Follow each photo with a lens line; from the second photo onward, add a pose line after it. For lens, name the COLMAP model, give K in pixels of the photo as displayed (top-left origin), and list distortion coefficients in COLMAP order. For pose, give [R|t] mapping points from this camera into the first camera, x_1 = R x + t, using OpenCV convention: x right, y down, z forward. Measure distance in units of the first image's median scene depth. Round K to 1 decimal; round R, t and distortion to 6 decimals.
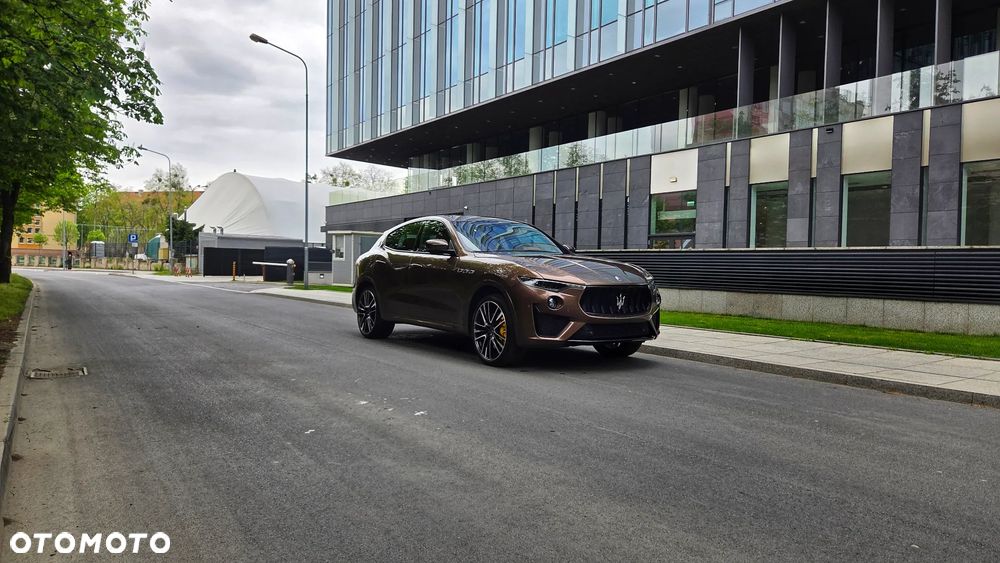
lens RADIAL K [[667.7, 0, 503.4], [0, 667.7, 276.9], [0, 0, 1]] dist [0.069928, -0.056007]
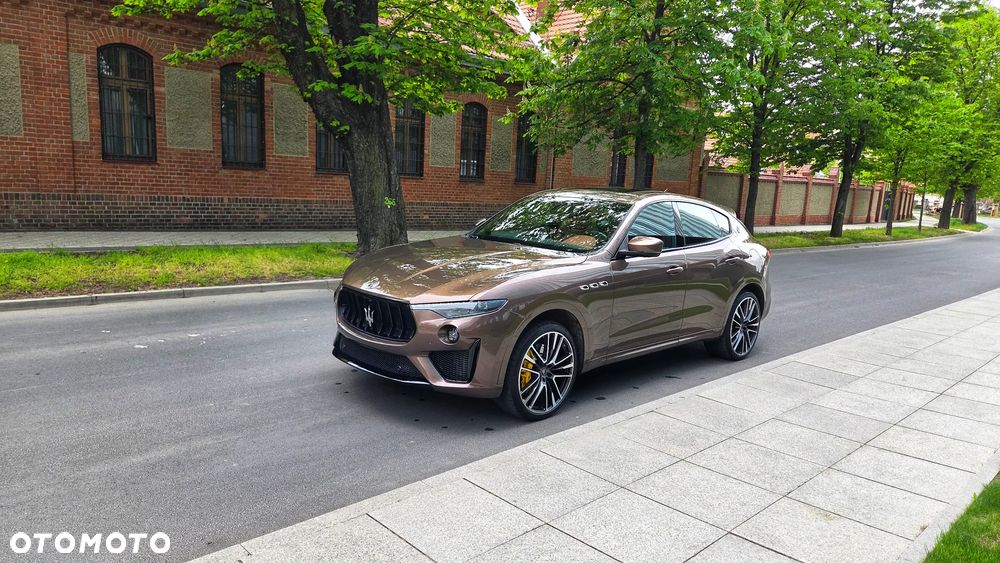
lens RADIAL K [[667.7, 0, 497.3], [0, 667.7, 288.3], [0, 0, 1]] dist [0.069928, -0.056007]
pose [[0.173583, 0.152744, -0.972902, 0.230135], [-0.066374, 0.987467, 0.143189, -0.027329], [0.982580, 0.039720, 0.181546, 0.253248]]
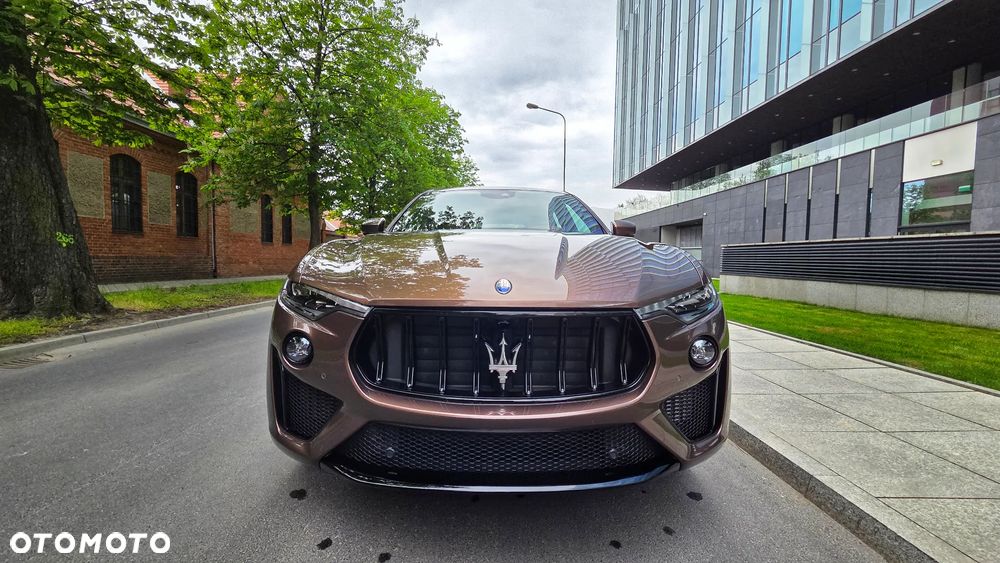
lens RADIAL K [[407.0, 0, 497.5], [0, 407.0, 279.2], [0, 0, 1]] dist [0.002833, -0.001277]
pose [[0.830026, 0.019325, -0.557390, 0.070364], [-0.004660, 0.999605, 0.027717, -0.001626], [0.557705, -0.020408, 0.829788, 0.211922]]
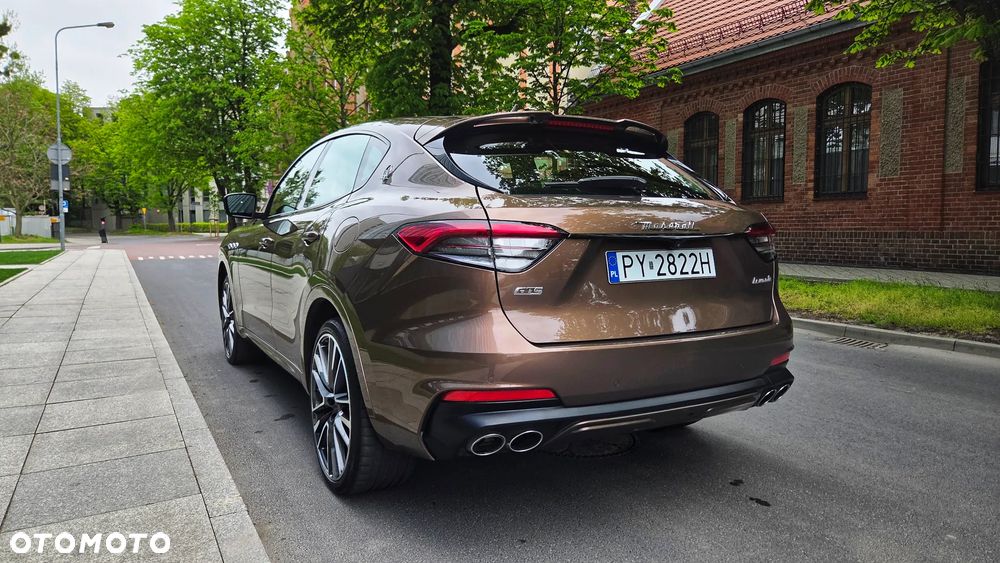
lens RADIAL K [[667.7, 0, 495.3], [0, 667.7, 284.6], [0, 0, 1]] dist [0.069928, -0.056007]
pose [[-0.996386, -0.023300, 0.081686, -0.045507], [-0.014776, 0.994525, 0.103445, -0.012060], [-0.083649, 0.101864, -0.991275, 0.502732]]
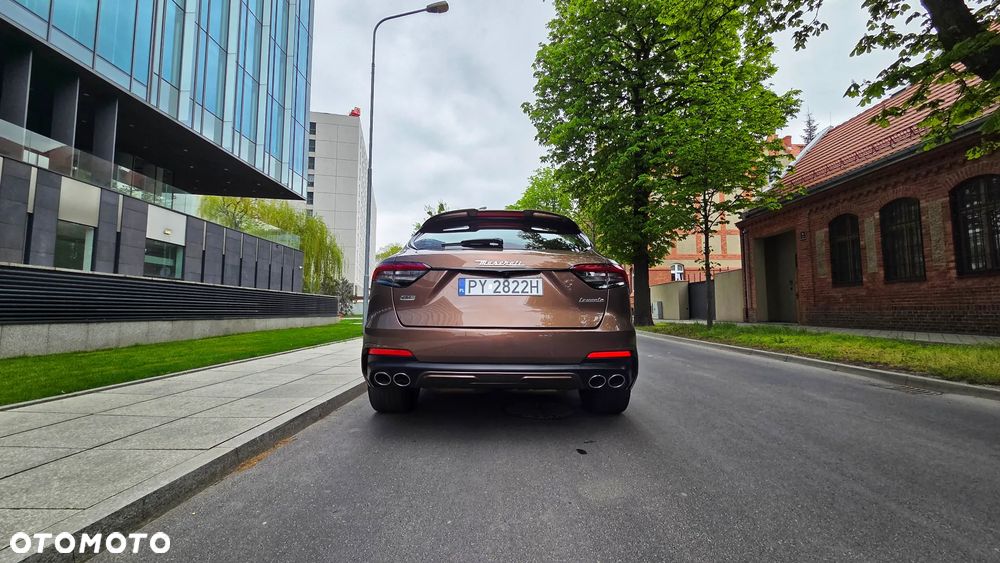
lens RADIAL K [[407.7, 0, 498.2], [0, 407.7, 284.7], [0, 0, 1]] dist [0.004723, -0.001665]
pose [[-0.821844, 0.014663, 0.569524, -0.116504], [-0.010243, 0.999127, -0.040506, -0.001877], [-0.569621, -0.039123, -0.820976, 0.485996]]
